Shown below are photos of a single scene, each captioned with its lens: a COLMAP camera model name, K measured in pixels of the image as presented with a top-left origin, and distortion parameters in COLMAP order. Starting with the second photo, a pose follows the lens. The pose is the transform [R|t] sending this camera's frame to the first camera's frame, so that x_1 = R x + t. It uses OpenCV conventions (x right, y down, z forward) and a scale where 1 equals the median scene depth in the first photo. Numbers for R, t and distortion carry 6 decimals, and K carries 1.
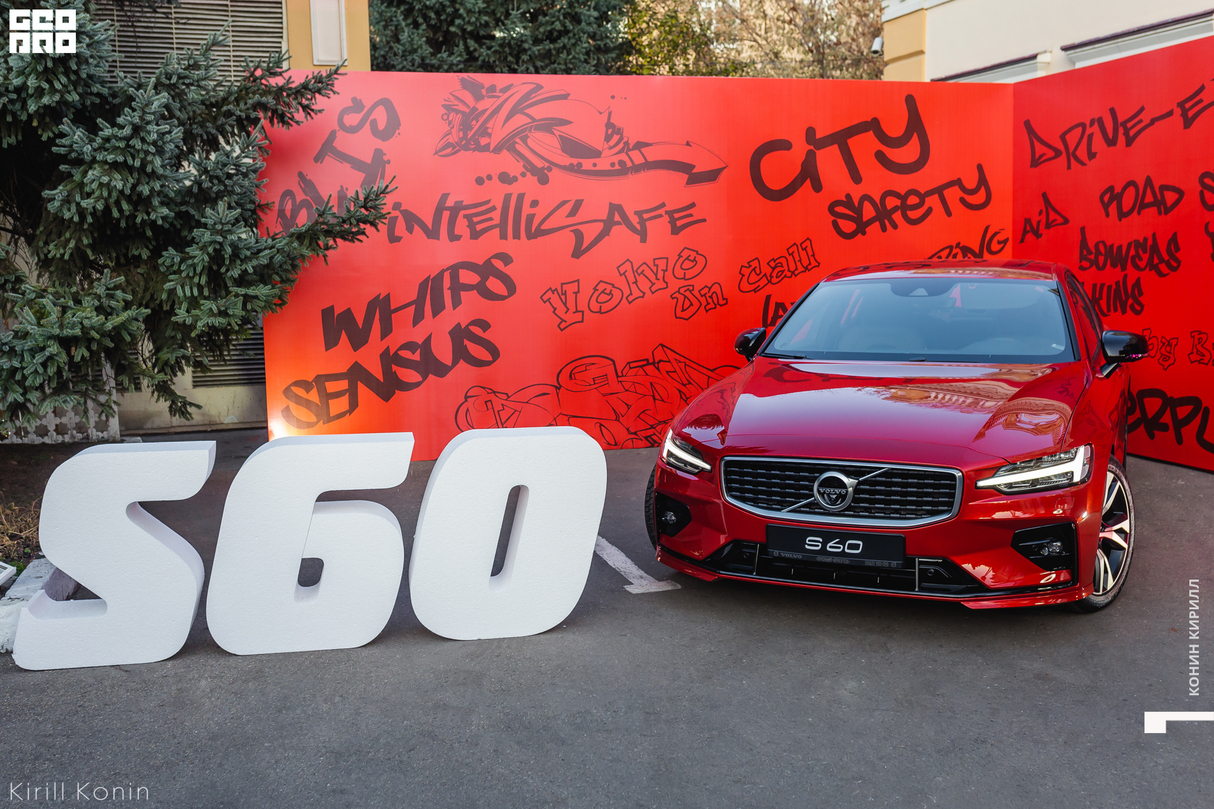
lens RADIAL K [[1168.0, 0, 588.6], [0, 1168.0, 400.3], [0, 0, 1]] dist [-0.000902, 0.000825]
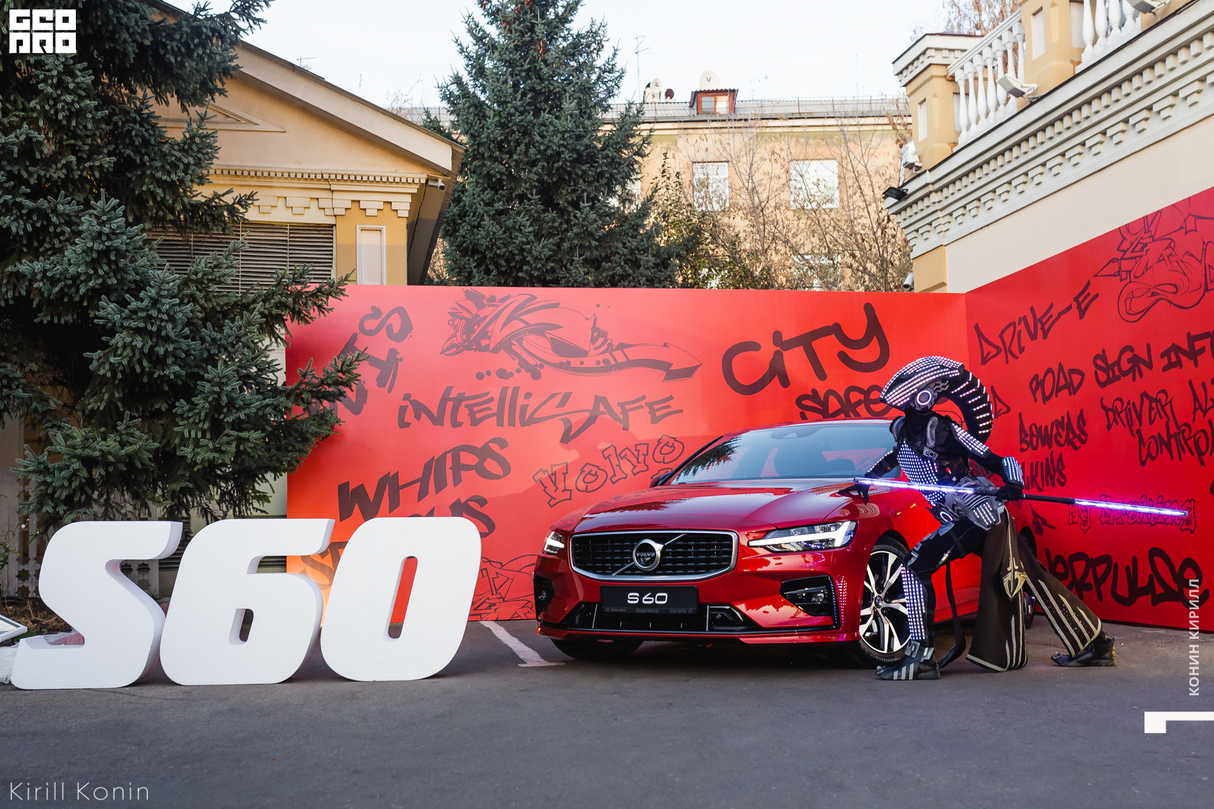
lens RADIAL K [[1229.7, 0, 633.5], [0, 1229.7, 429.8], [0, 0, 1]] dist [0.007449, -0.019274]
pose [[0.997244, -0.006141, -0.073941, 0.150759], [-0.008785, 0.979784, -0.199867, 0.108171], [0.073673, 0.199966, 0.977029, -0.170545]]
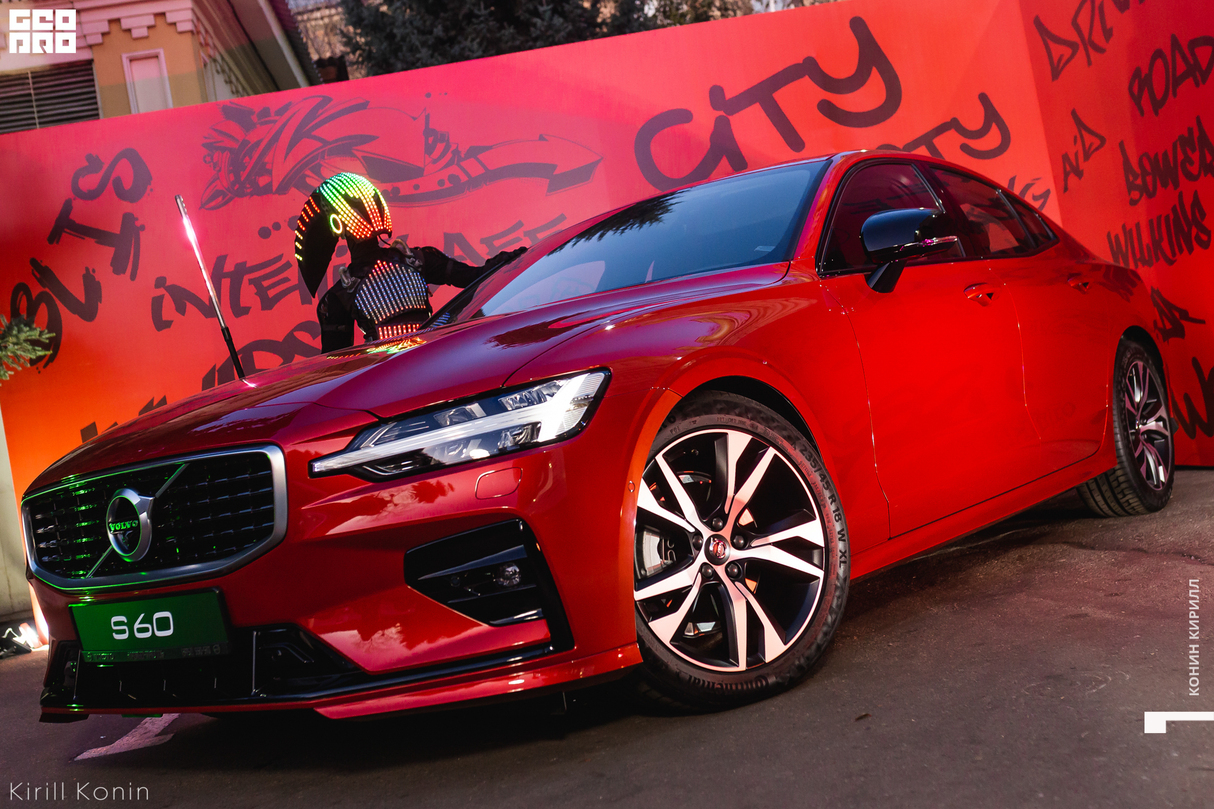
lens RADIAL K [[1328.9, 0, 599.0], [0, 1328.9, 405.3], [0, 0, 1]] dist [-0.000514, 0.011338]
pose [[0.966735, -0.150409, -0.206881, 0.283118], [0.123453, 0.982762, -0.137618, 0.068810], [0.224014, 0.107500, 0.968639, 0.229710]]
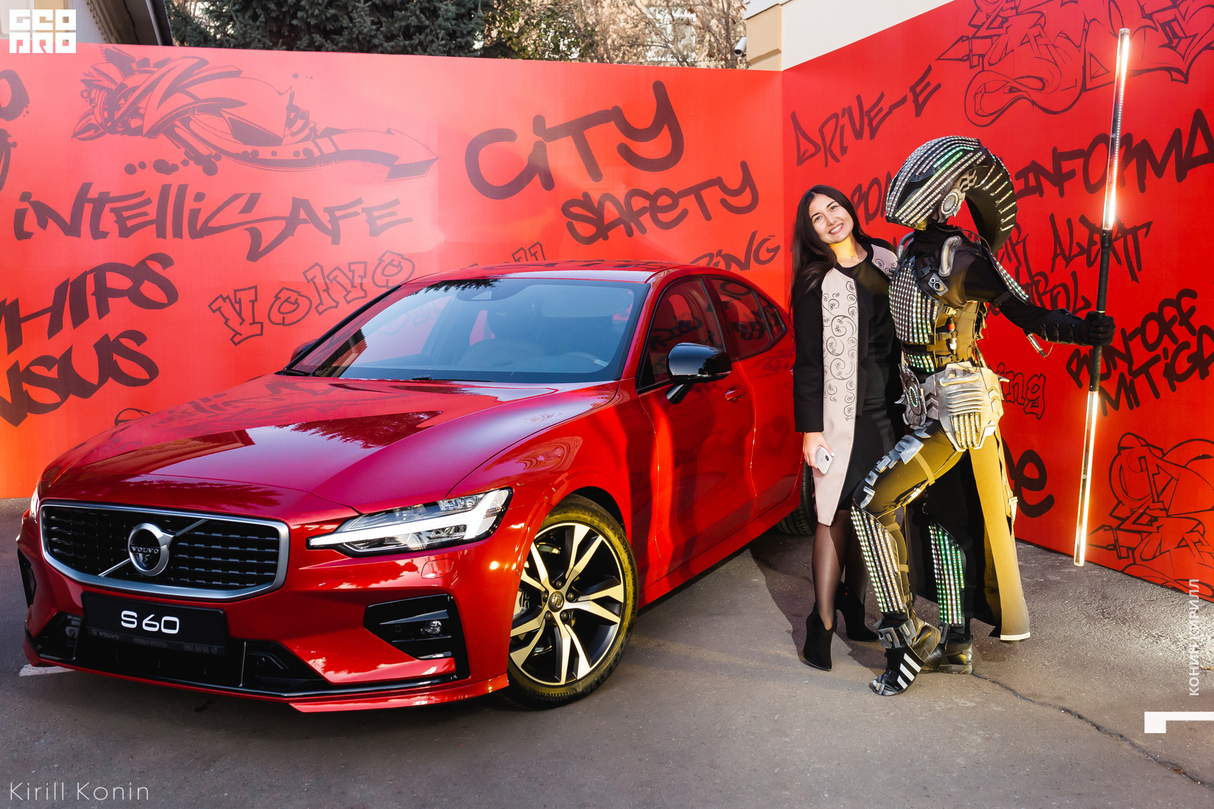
lens RADIAL K [[1206.2, 0, 625.5], [0, 1206.2, 386.4], [0, 0, 1]] dist [0.000001, 0.000140]
pose [[0.999558, 0.008571, 0.028483, 0.250653], [-0.007587, 0.999377, -0.034481, -0.000901], [-0.028761, 0.034250, 0.998999, 0.112729]]
